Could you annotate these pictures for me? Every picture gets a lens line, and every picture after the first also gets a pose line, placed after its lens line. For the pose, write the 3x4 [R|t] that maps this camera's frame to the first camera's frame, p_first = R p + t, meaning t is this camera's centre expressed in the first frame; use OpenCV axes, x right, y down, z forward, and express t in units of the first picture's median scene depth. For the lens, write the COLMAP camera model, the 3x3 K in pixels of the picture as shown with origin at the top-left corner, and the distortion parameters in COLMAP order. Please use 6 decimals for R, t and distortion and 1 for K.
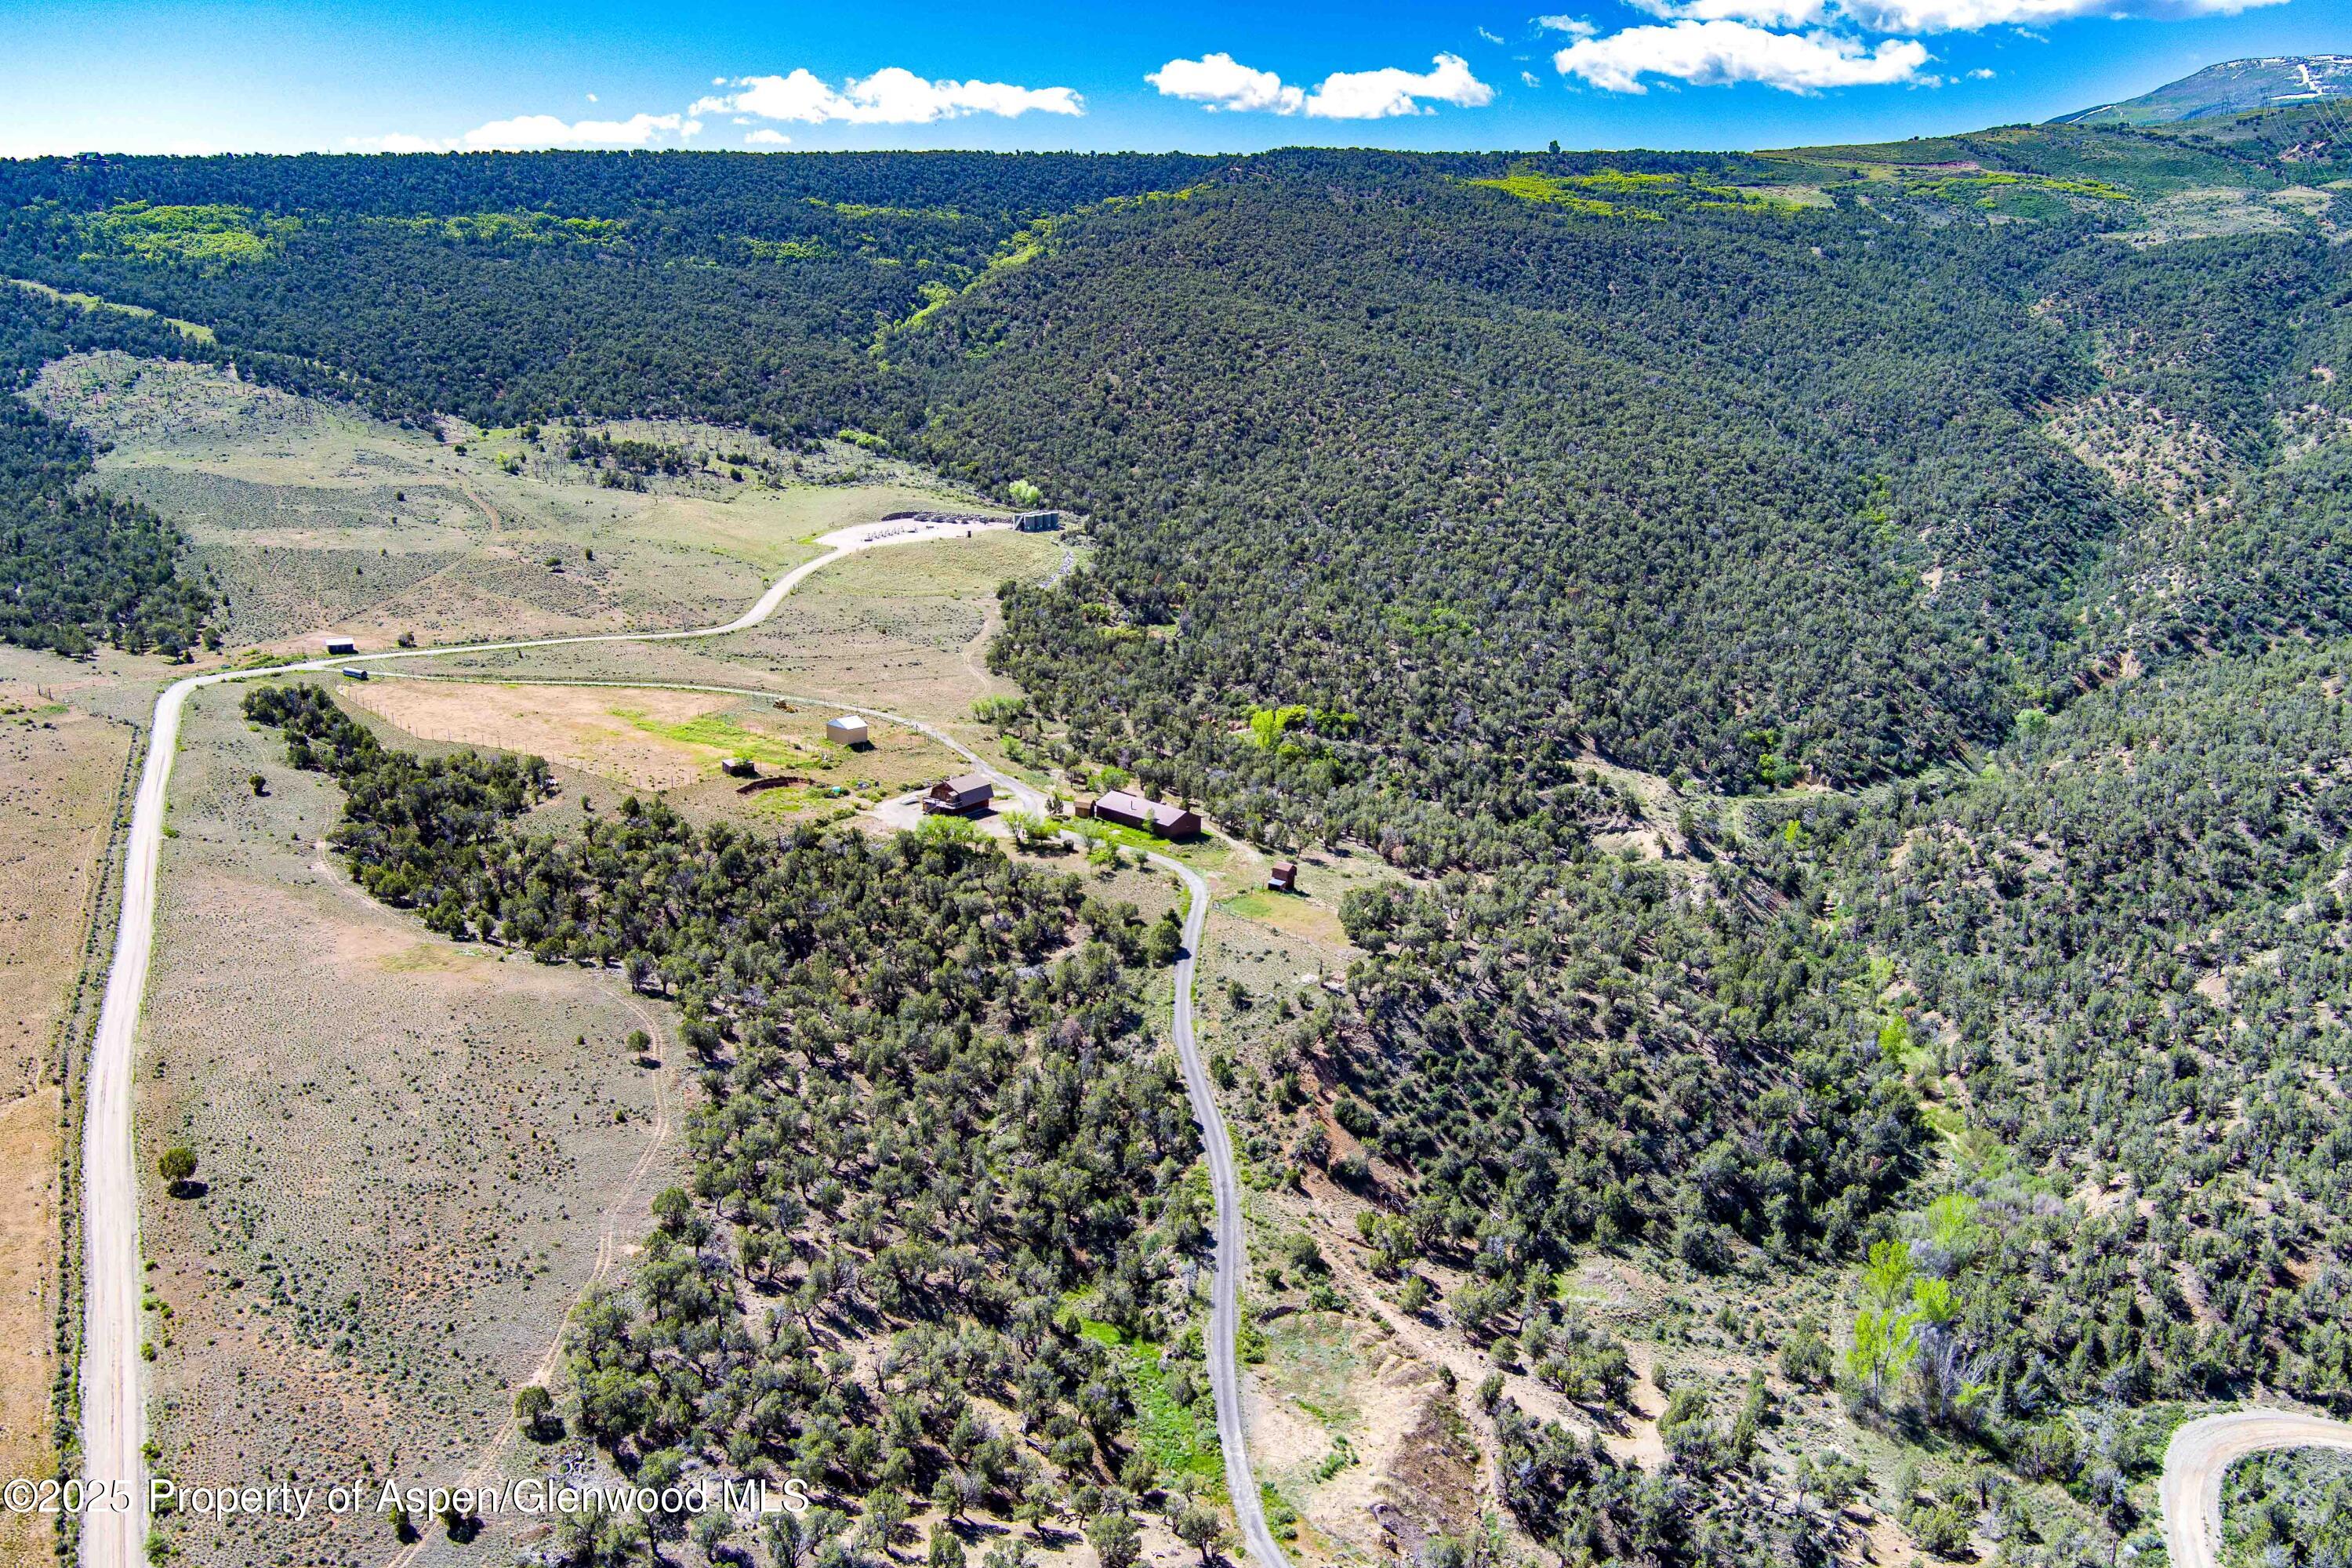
lens RADIAL K [[1897.2, 0, 1173.0], [0, 1897.2, 786.5], [0, 0, 1]] dist [-0.080216, 0.027865]
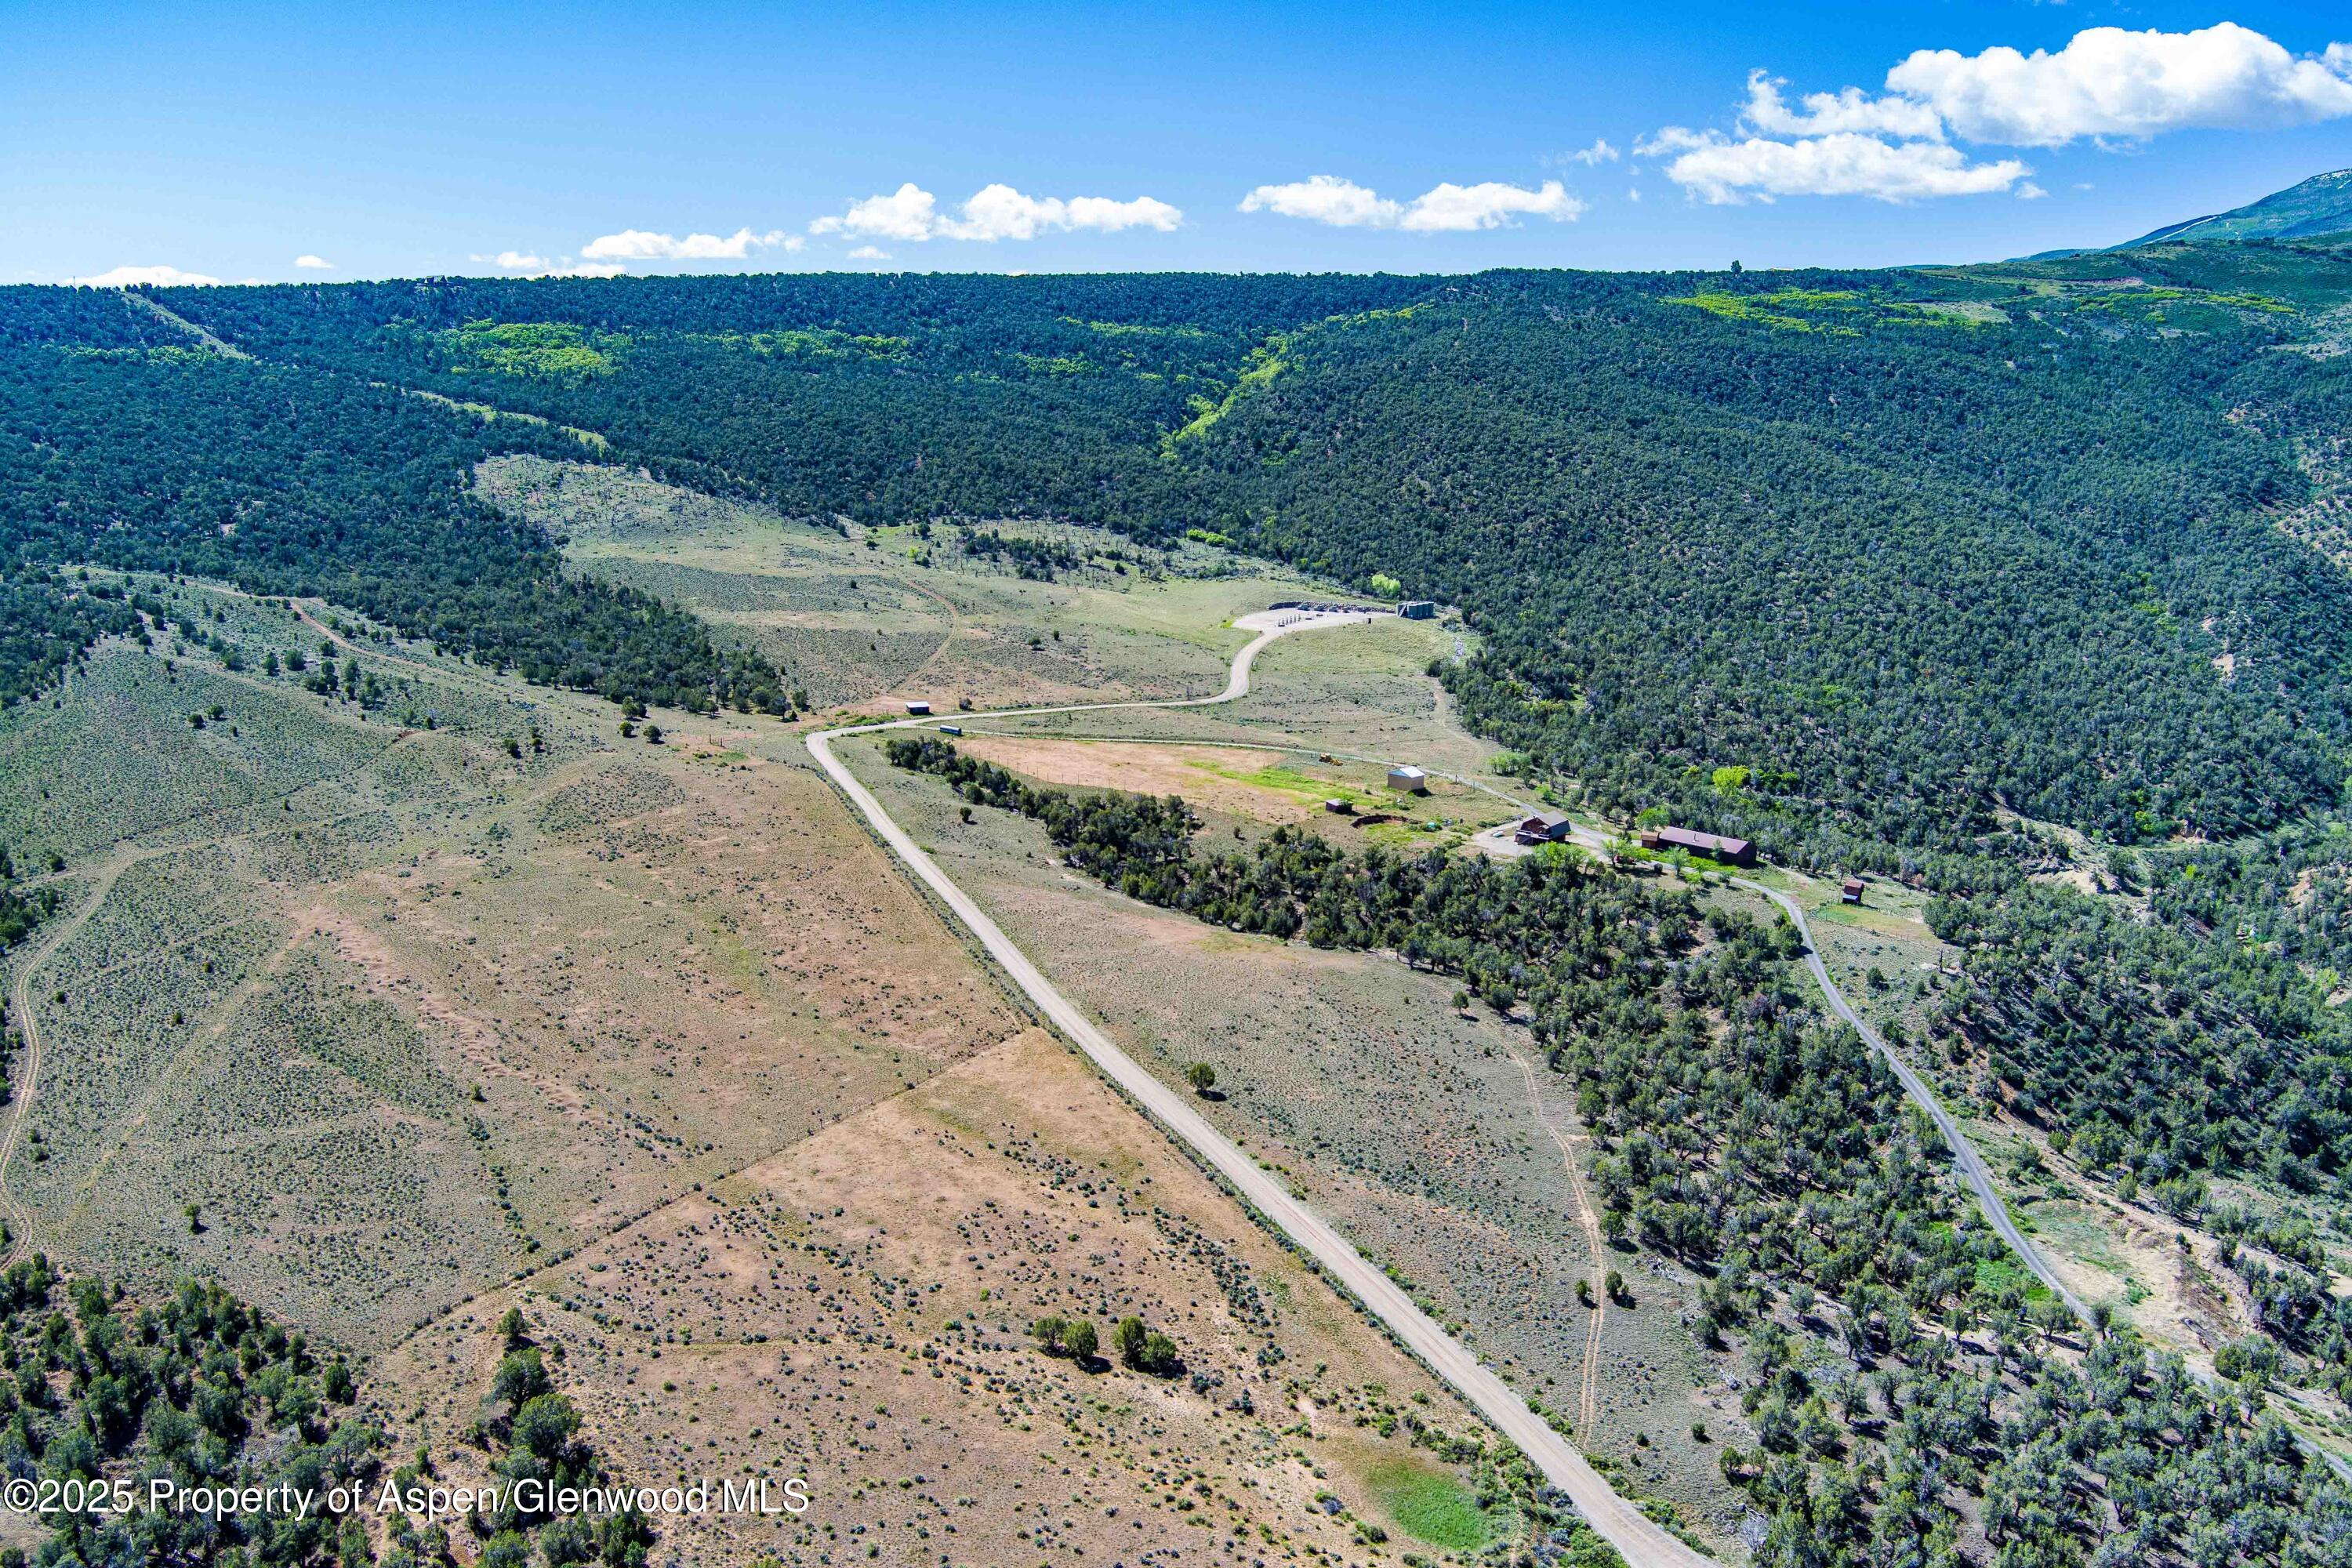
lens RADIAL K [[1897.2, 0, 1177.3], [0, 1897.2, 780.1], [0, 0, 1]] dist [-0.080216, 0.027865]
pose [[0.999207, 0.003972, -0.039615, -0.168633], [-0.006309, 0.998237, -0.059022, 0.025775], [0.039310, 0.059225, 0.997470, -0.107558]]
